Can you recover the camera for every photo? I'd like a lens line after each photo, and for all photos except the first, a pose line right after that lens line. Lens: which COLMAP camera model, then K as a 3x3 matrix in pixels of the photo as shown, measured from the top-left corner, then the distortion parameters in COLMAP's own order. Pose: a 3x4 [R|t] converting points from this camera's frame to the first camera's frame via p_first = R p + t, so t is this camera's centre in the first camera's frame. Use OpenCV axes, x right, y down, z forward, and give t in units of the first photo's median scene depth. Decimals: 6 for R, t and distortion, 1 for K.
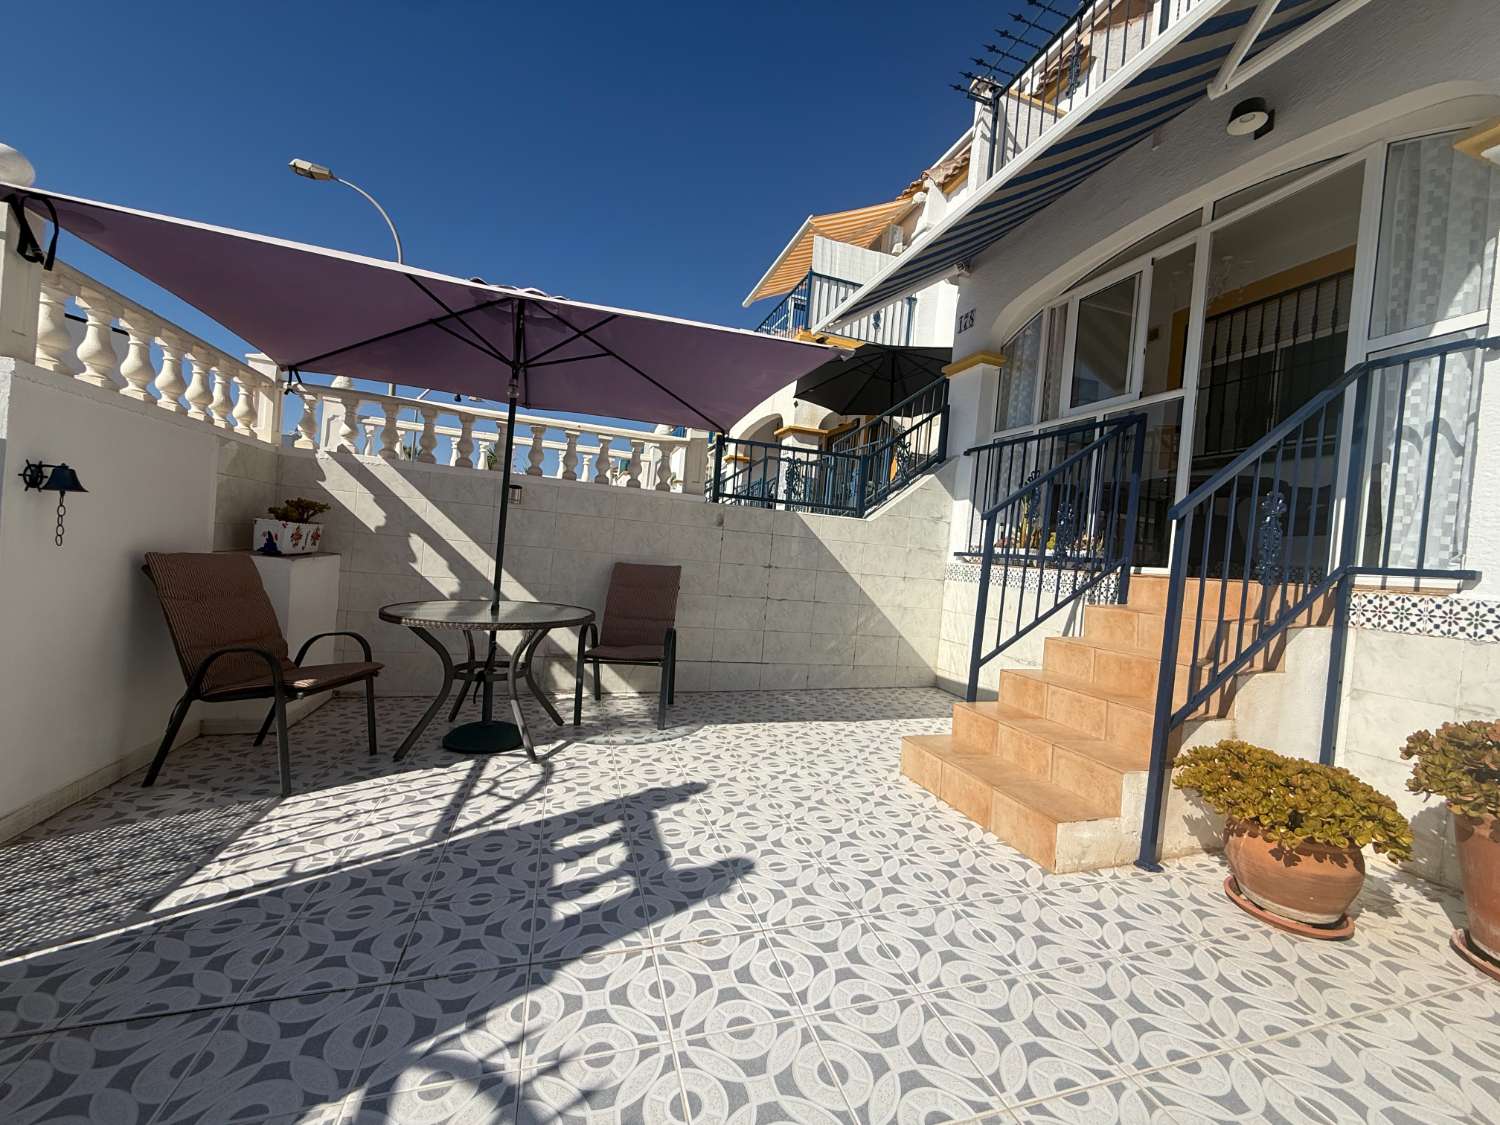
lens RADIAL K [[598.1, 0, 746.3], [0, 598.1, 562.9], [0, 0, 1]] dist [0.001445, -0.000808]
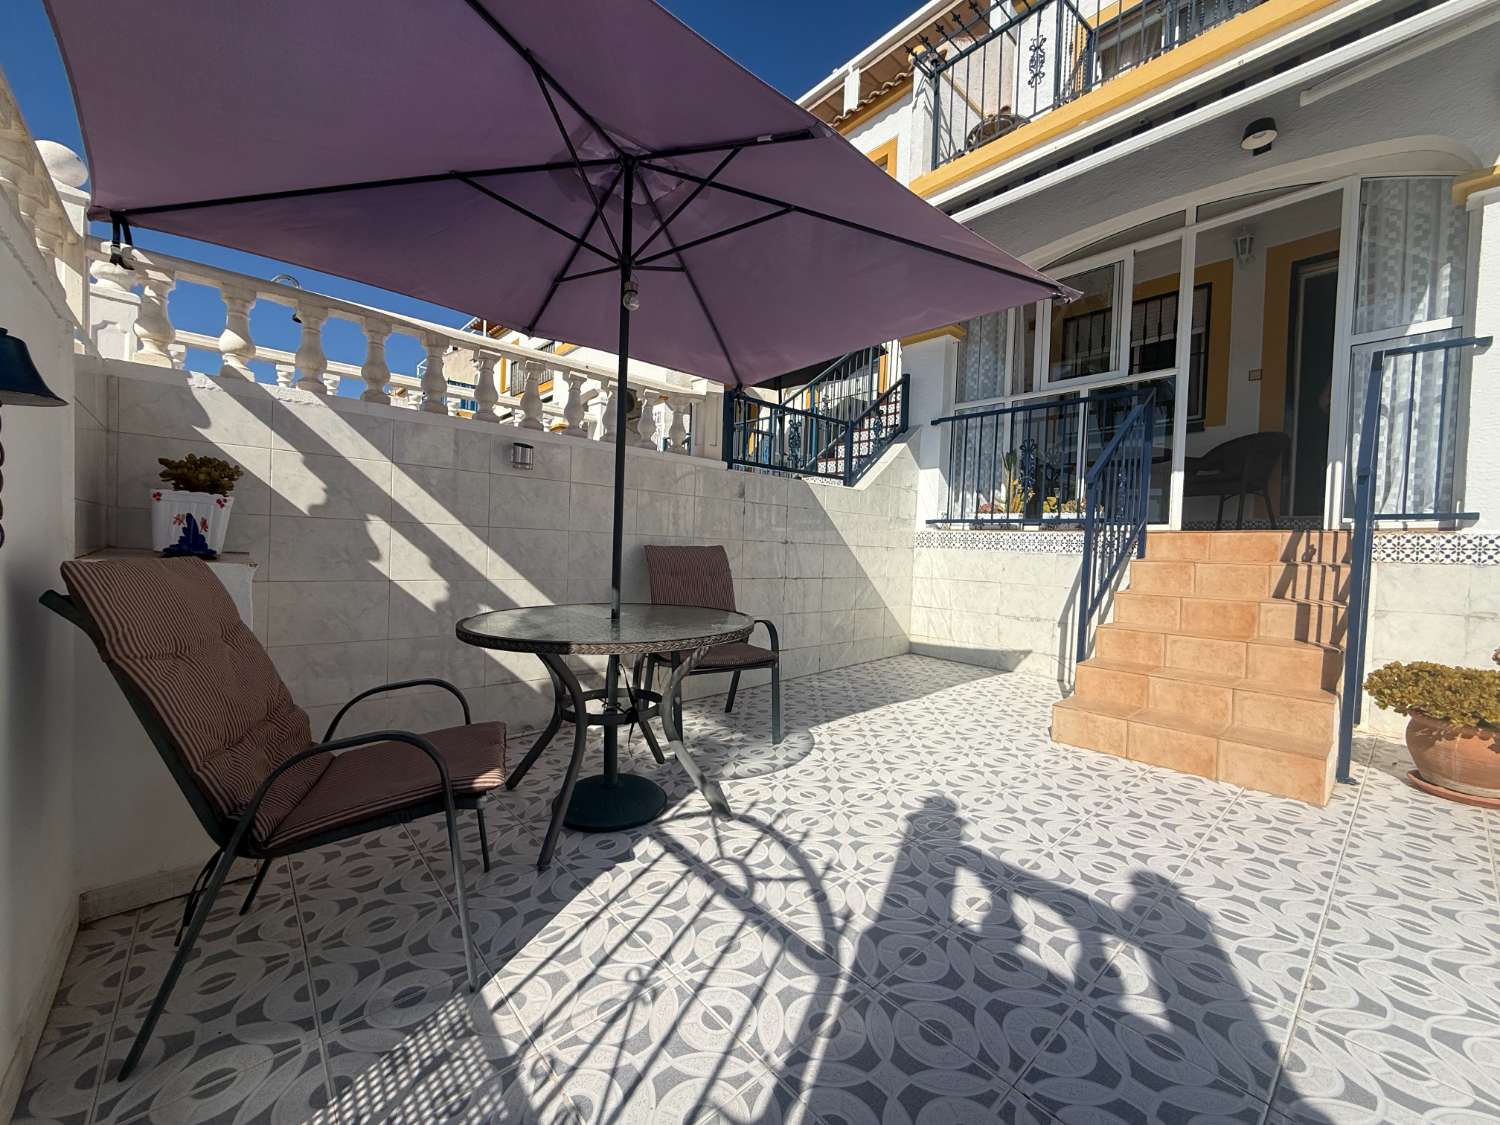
lens RADIAL K [[598.1, 0, 746.3], [0, 598.1, 562.9], [0, 0, 1]] dist [0.001445, -0.000808]
pose [[0.910020, -0.062857, 0.409771, -0.670656], [0.048199, 0.997777, 0.046012, -0.012350], [-0.411753, -0.022121, 0.911027, 0.365210]]
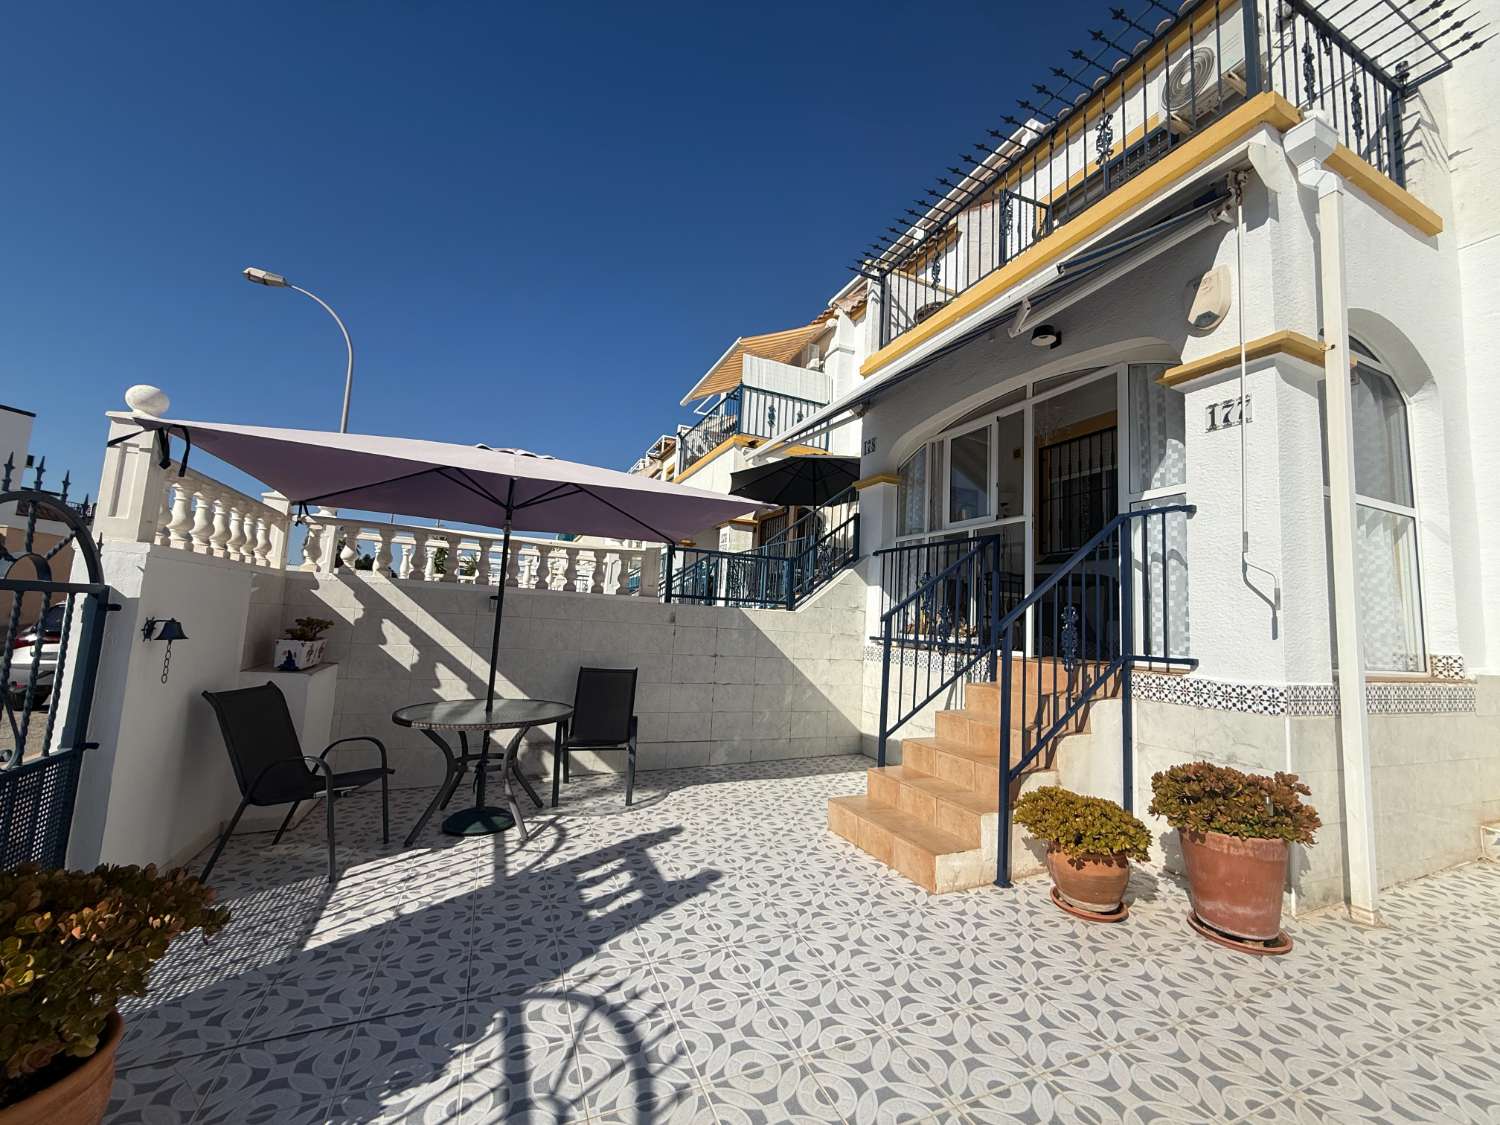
lens RADIAL K [[598.1, 0, 746.3], [0, 598.1, 562.9], [0, 0, 1]] dist [0.001445, -0.000808]
pose [[0.994125, -0.020098, 0.106359, -0.037394], [0.031626, 0.993665, -0.107843, -0.080136], [-0.103518, 0.110573, 0.988462, -0.312756]]
